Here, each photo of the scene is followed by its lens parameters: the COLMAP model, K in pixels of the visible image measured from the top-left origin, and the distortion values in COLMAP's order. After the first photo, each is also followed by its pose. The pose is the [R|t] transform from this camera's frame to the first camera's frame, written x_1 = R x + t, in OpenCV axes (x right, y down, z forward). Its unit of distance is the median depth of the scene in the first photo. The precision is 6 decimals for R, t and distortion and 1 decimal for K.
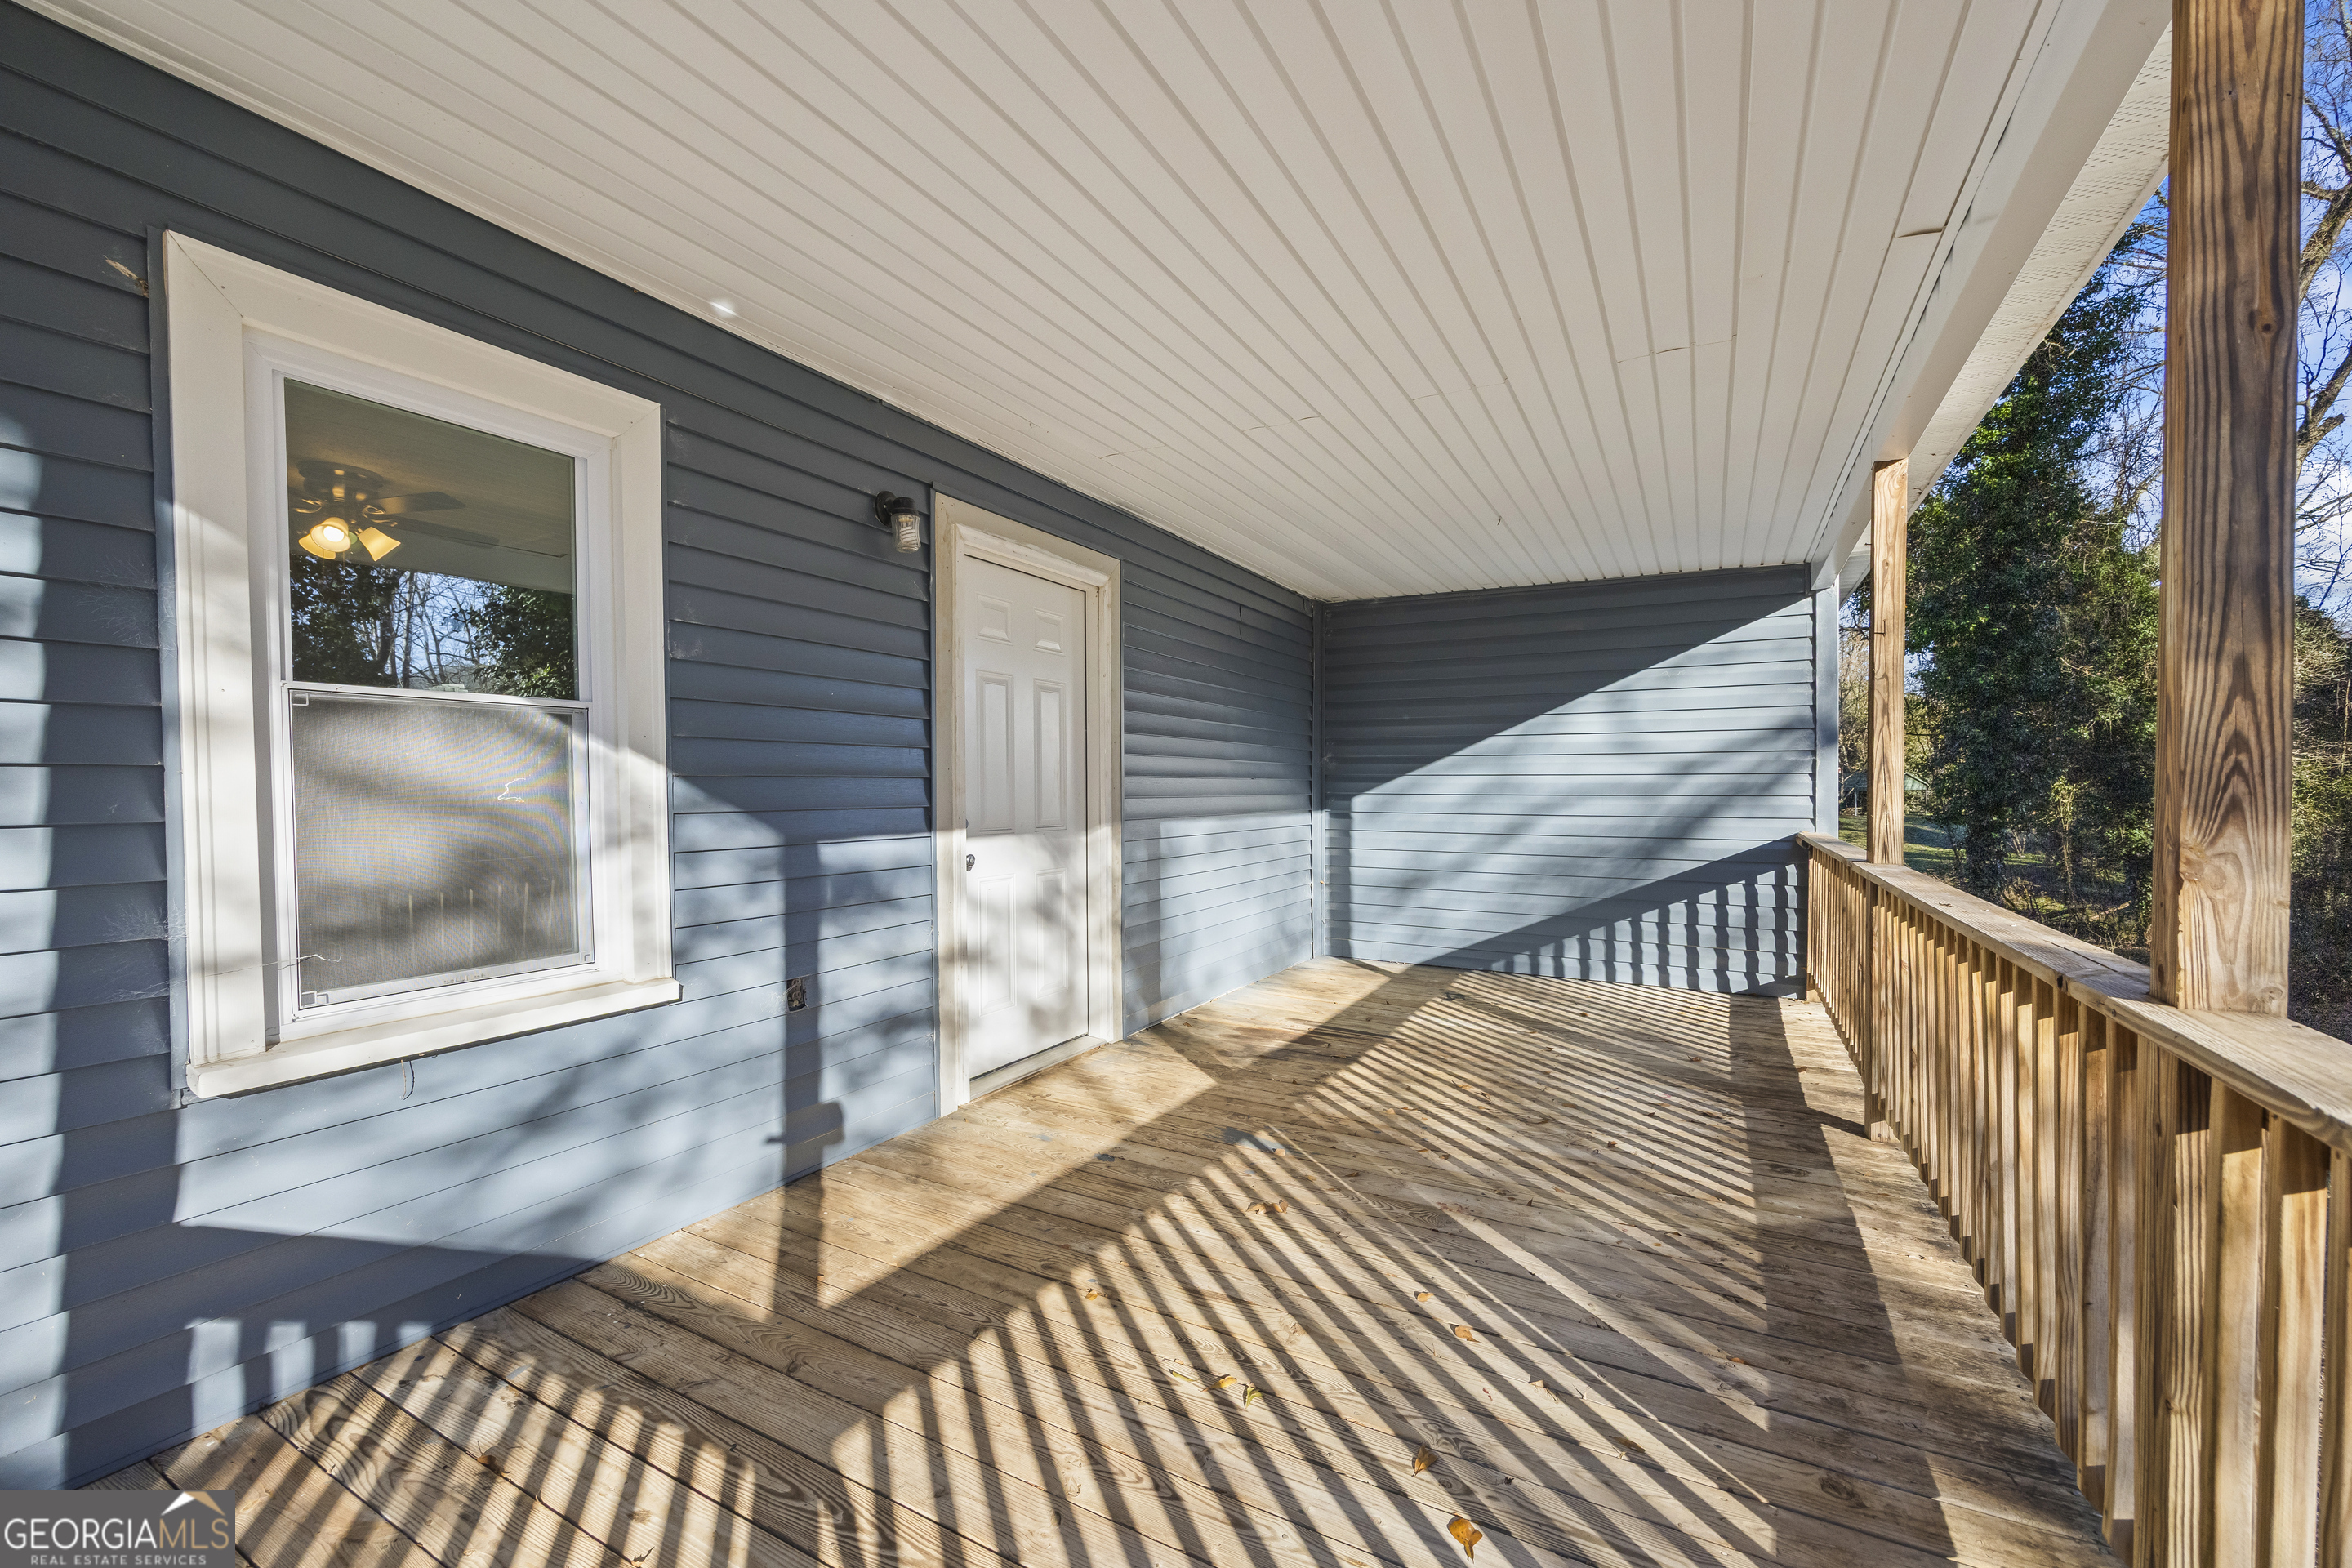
lens RADIAL K [[948.7, 0, 1174.8], [0, 948.7, 789.4], [0, 0, 1]] dist [-0.005606, 0.000360]
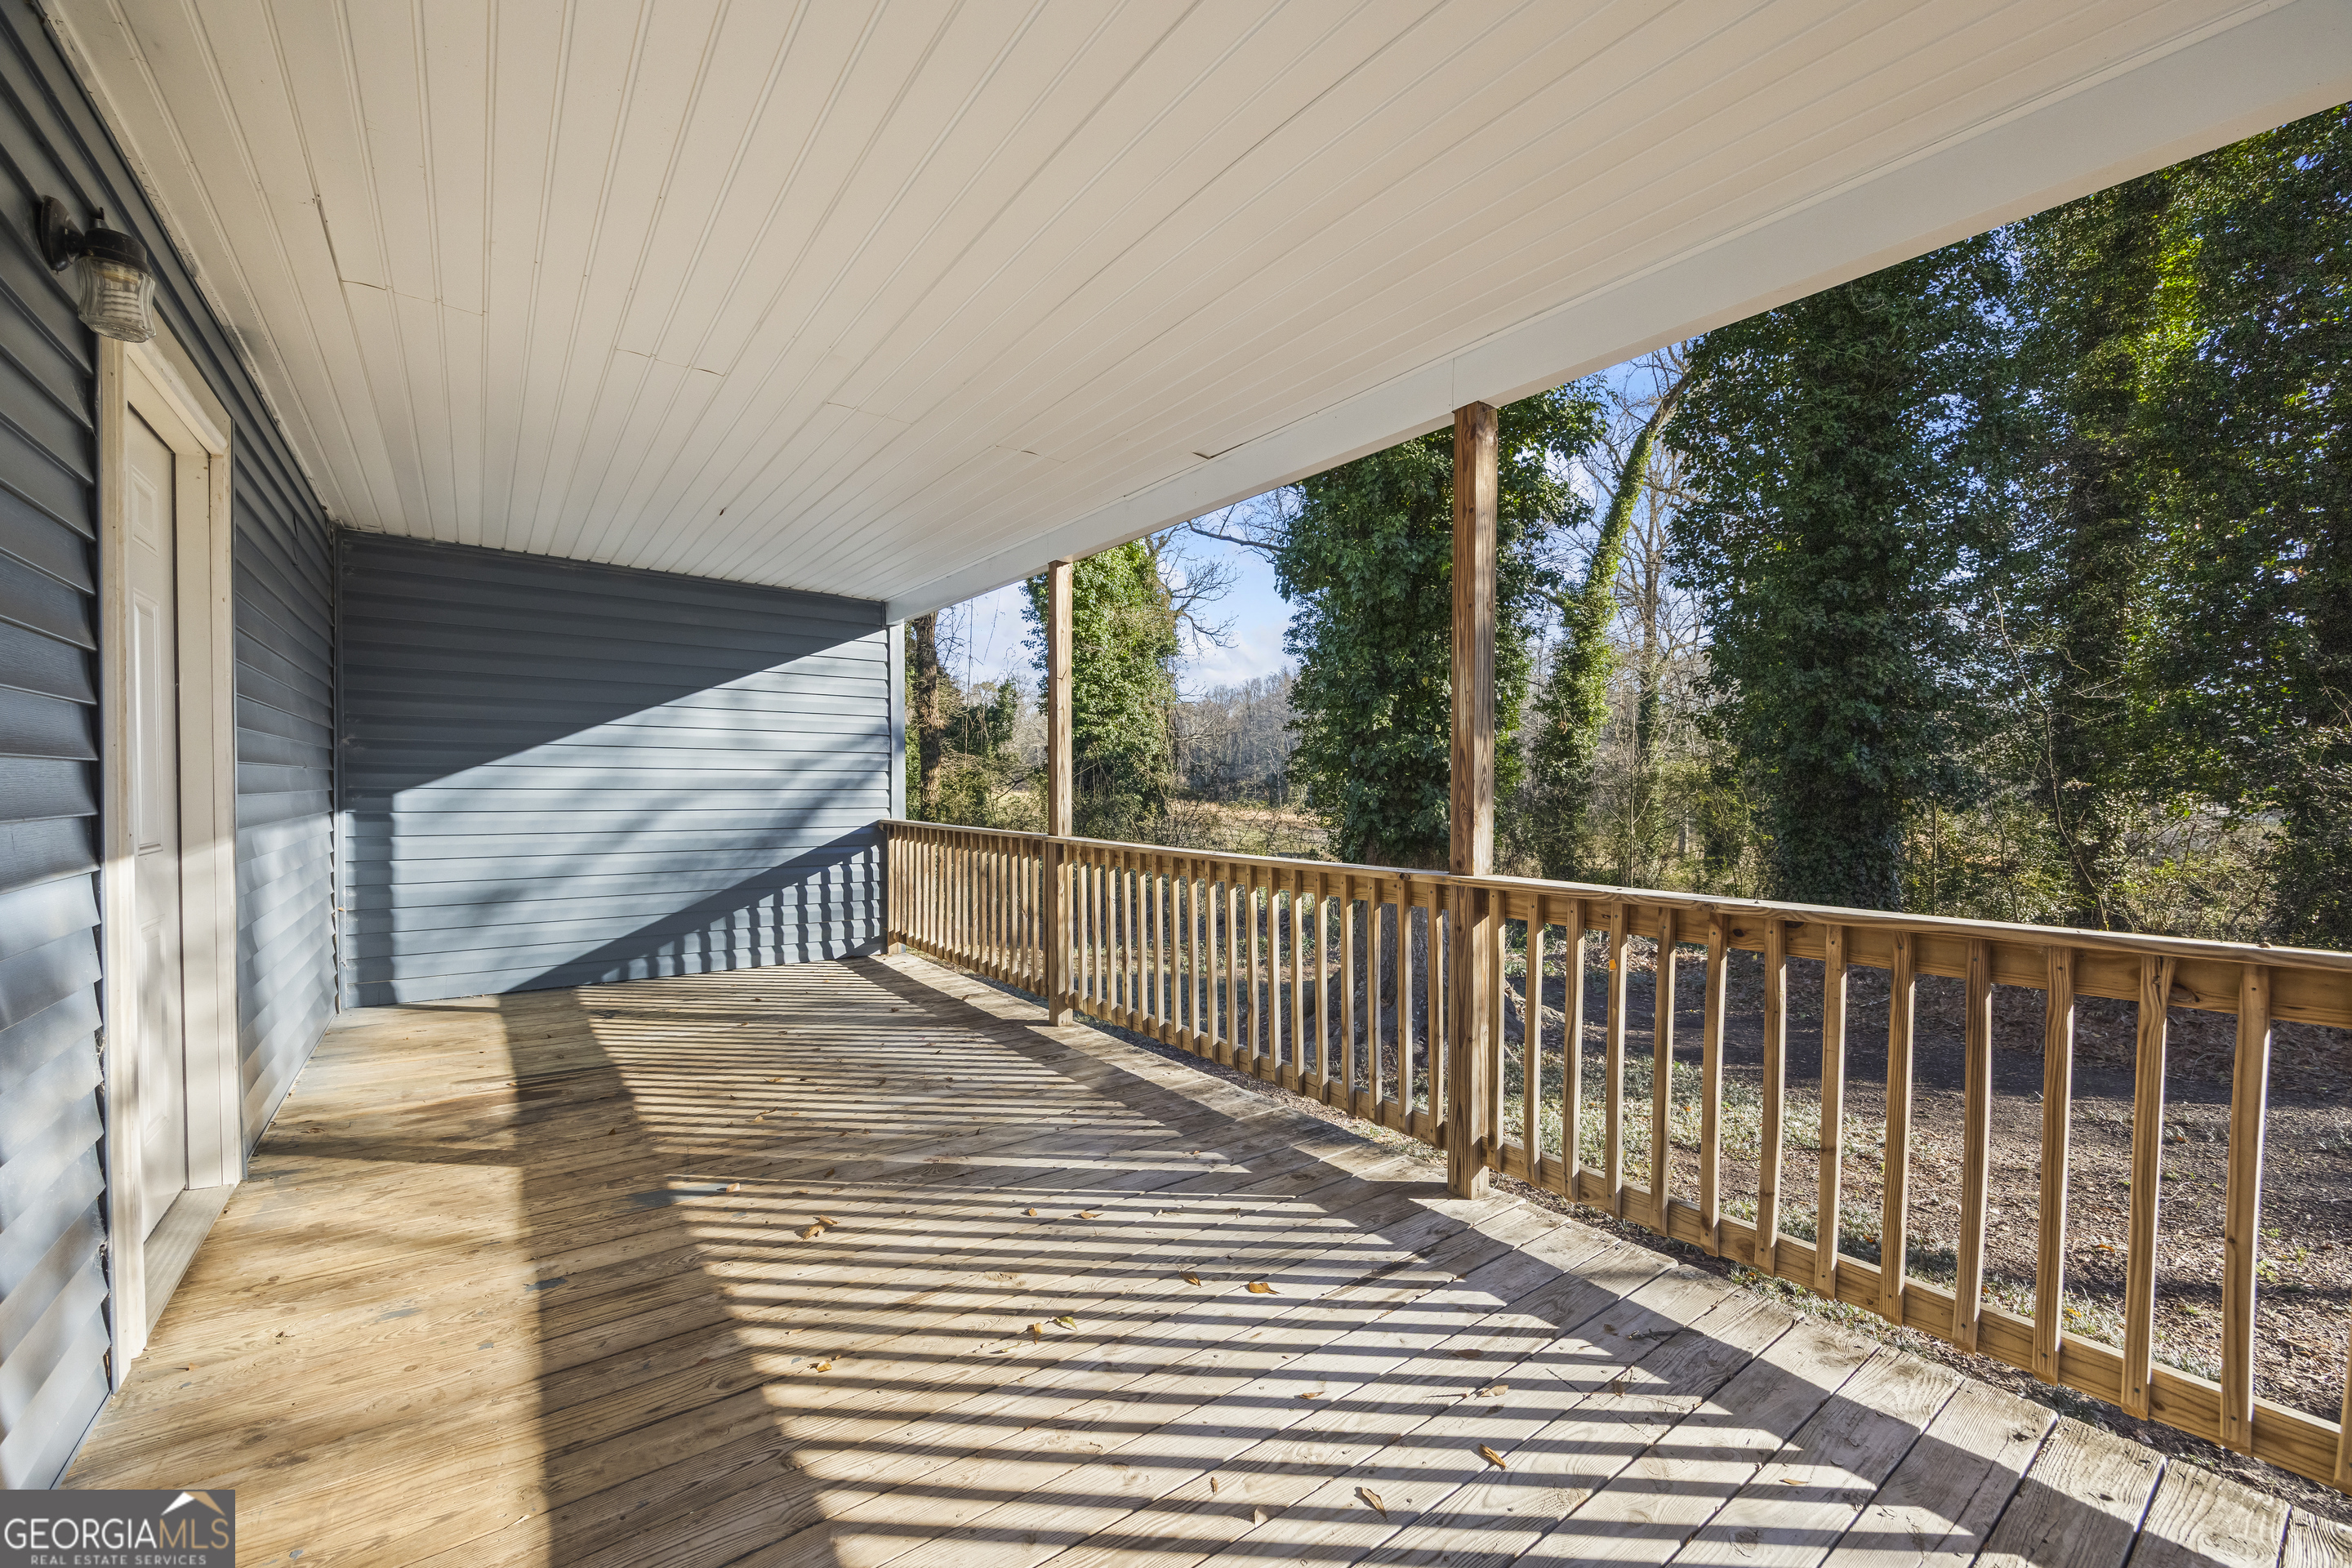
lens RADIAL K [[948.7, 0, 1174.8], [0, 948.7, 789.4], [0, 0, 1]] dist [-0.005606, 0.000360]
pose [[0.404210, -0.002833, 0.914662, -0.315068], [-0.004094, 0.999980, 0.004907, -0.001137], [-0.914657, -0.005728, 0.404190, 0.148869]]
